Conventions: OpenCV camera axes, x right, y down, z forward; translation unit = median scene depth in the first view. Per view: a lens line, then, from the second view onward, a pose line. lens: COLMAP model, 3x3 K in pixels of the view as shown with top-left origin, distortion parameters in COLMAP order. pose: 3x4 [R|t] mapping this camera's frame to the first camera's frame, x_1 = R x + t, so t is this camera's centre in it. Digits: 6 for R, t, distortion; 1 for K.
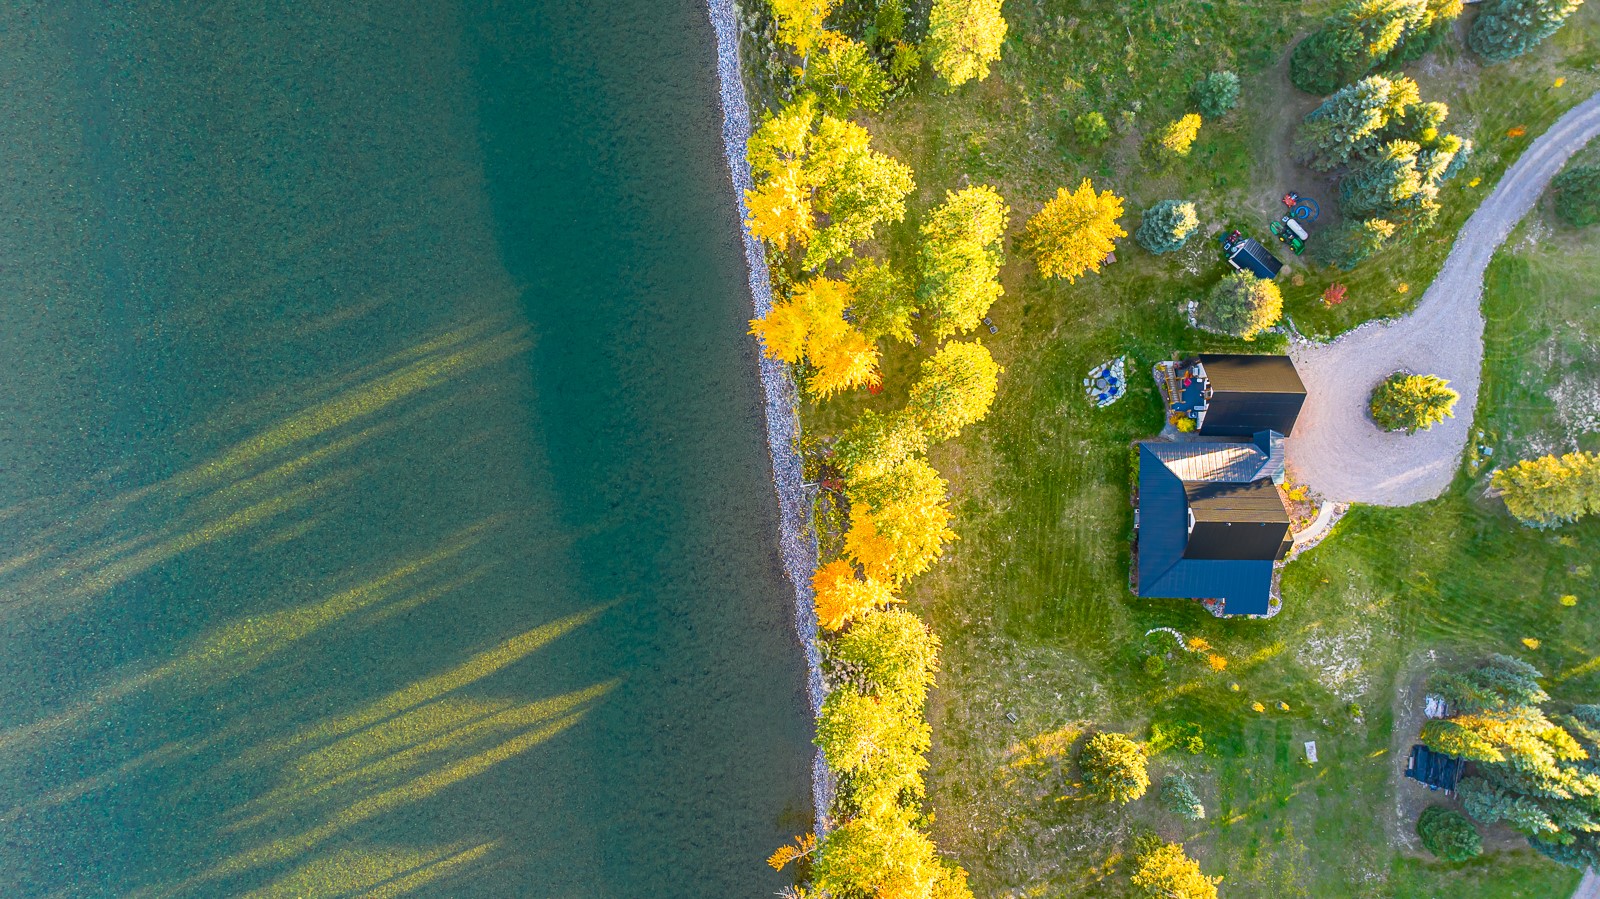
lens RADIAL K [[1144.3, 0, 800.0], [0, 1144.3, 449.5], [0, 0, 1]] dist [-0.059918, 0.091088]
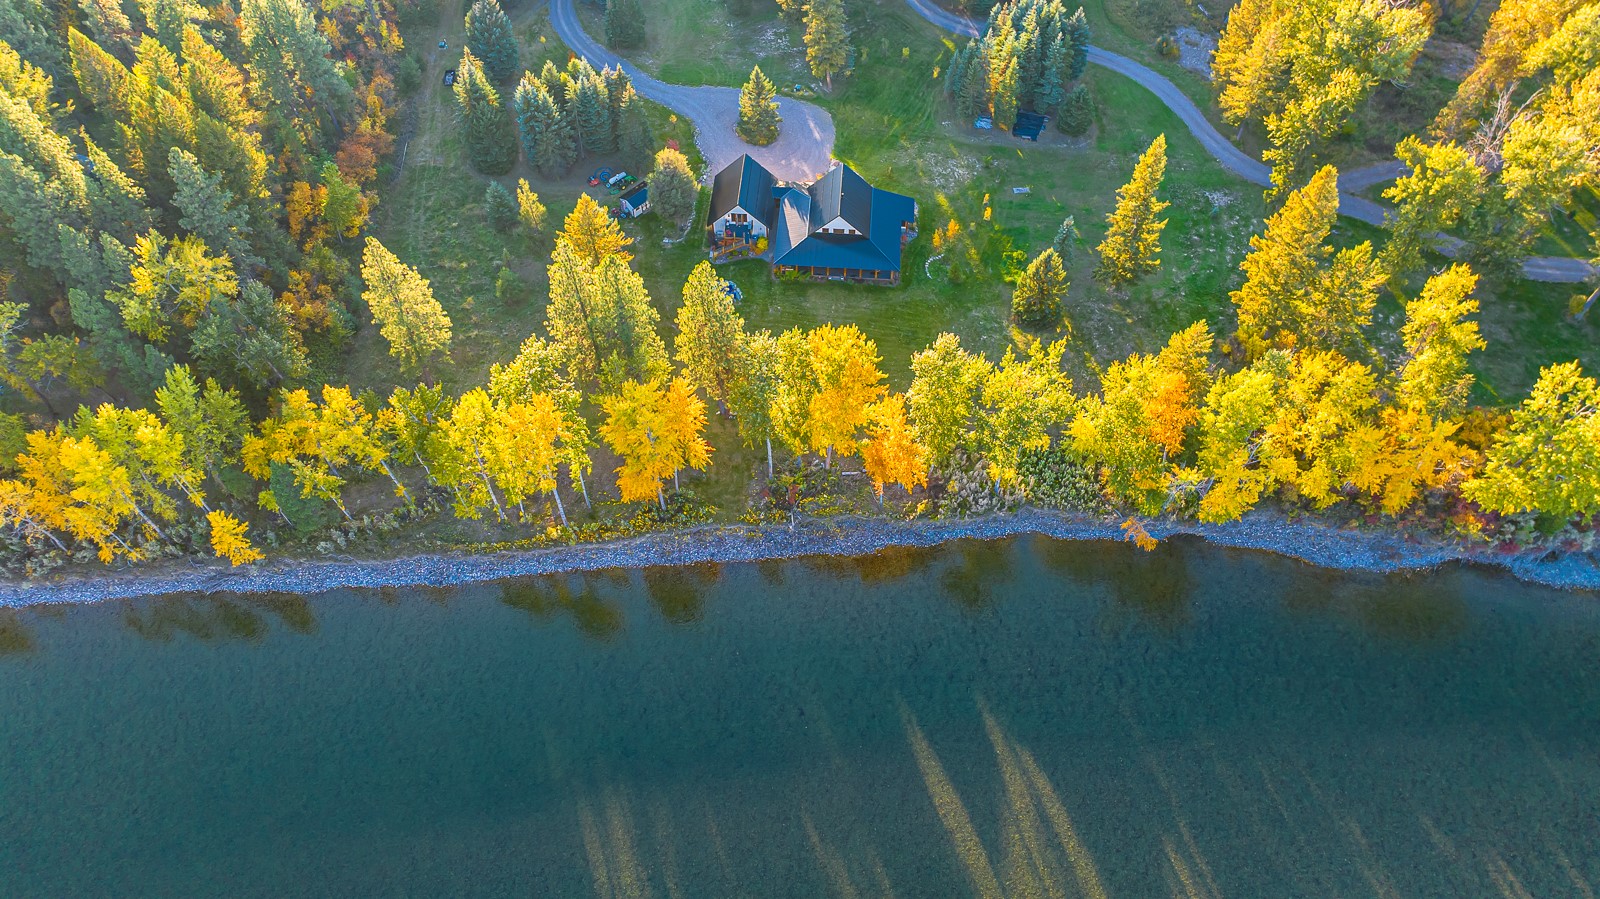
lens RADIAL K [[1144.3, 0, 800.0], [0, 1144.3, 449.5], [0, 0, 1]] dist [-0.059918, 0.091088]
pose [[0.060752, -0.821632, 0.566772, -0.551660], [0.997166, 0.075208, 0.002141, 0.034103], [-0.044385, 0.565035, 0.823872, 0.107003]]
